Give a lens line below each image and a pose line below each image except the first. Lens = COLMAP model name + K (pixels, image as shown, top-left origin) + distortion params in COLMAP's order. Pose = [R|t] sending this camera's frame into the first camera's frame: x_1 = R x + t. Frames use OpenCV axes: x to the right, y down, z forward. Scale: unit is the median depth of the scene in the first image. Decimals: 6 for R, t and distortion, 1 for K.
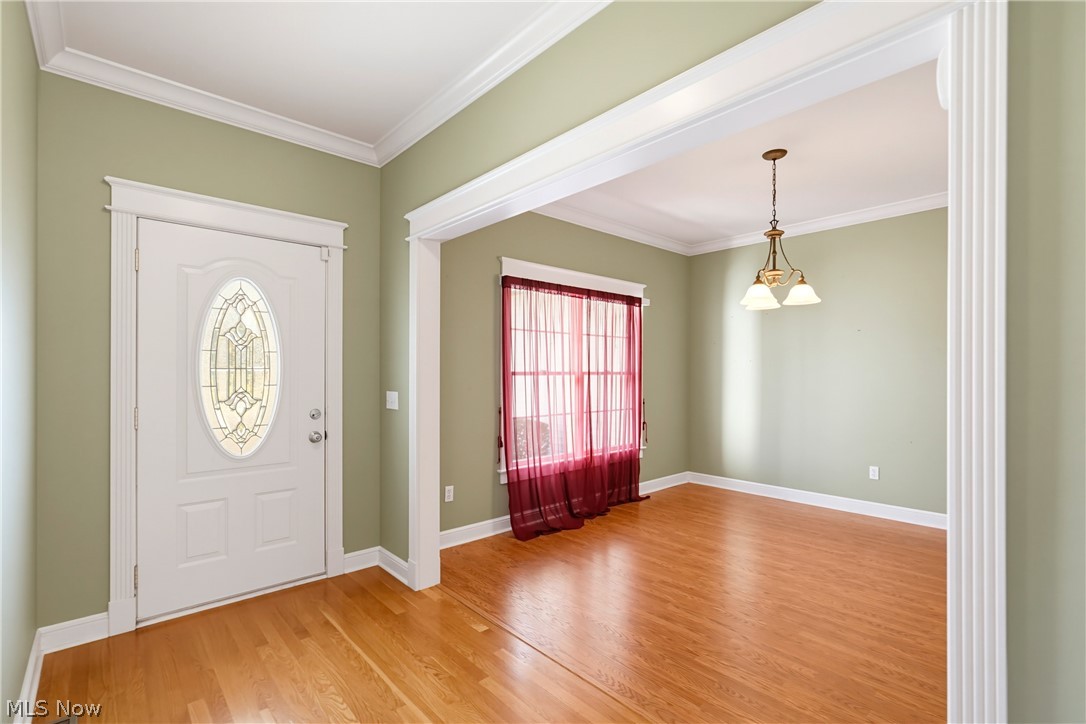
lens RADIAL K [[502.5, 0, 543.0], [0, 502.5, 362.0], [0, 0, 1]] dist [0.002152, -0.000364]
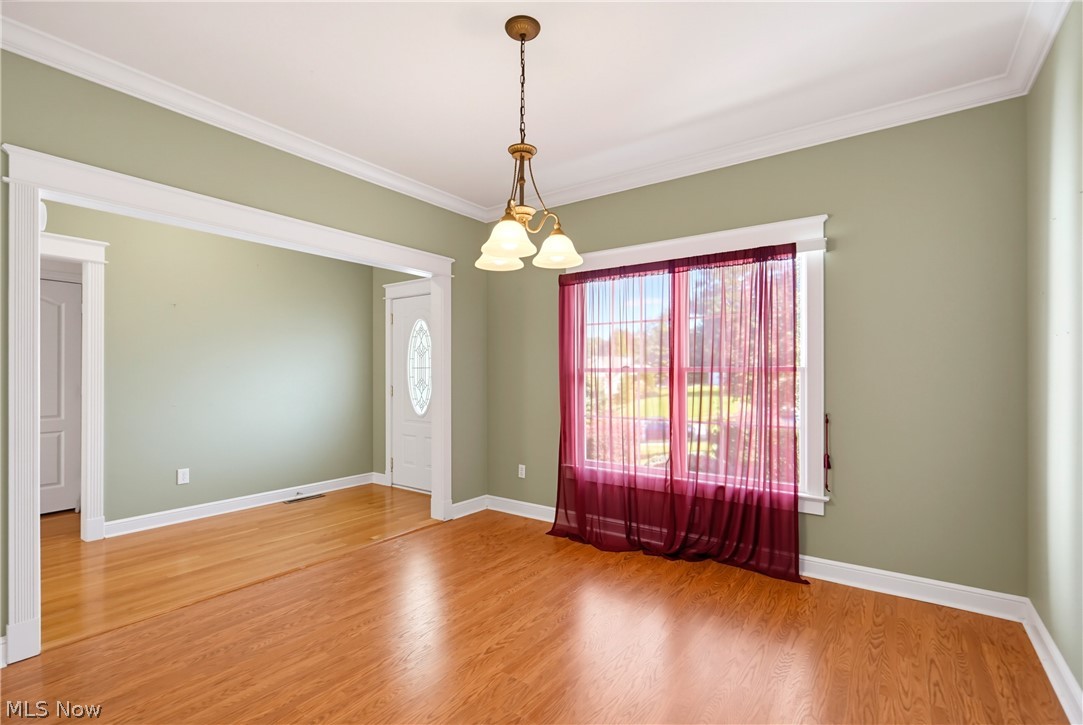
lens RADIAL K [[508.2, 0, 541.5], [0, 508.2, 362.5], [0, 0, 1]] dist [-0.001281, -0.000186]
pose [[0.193364, -0.014504, -0.981020, 0.890313], [0.023854, 0.999665, -0.010078, 0.015672], [0.980837, -0.021452, 0.193645, 0.722325]]
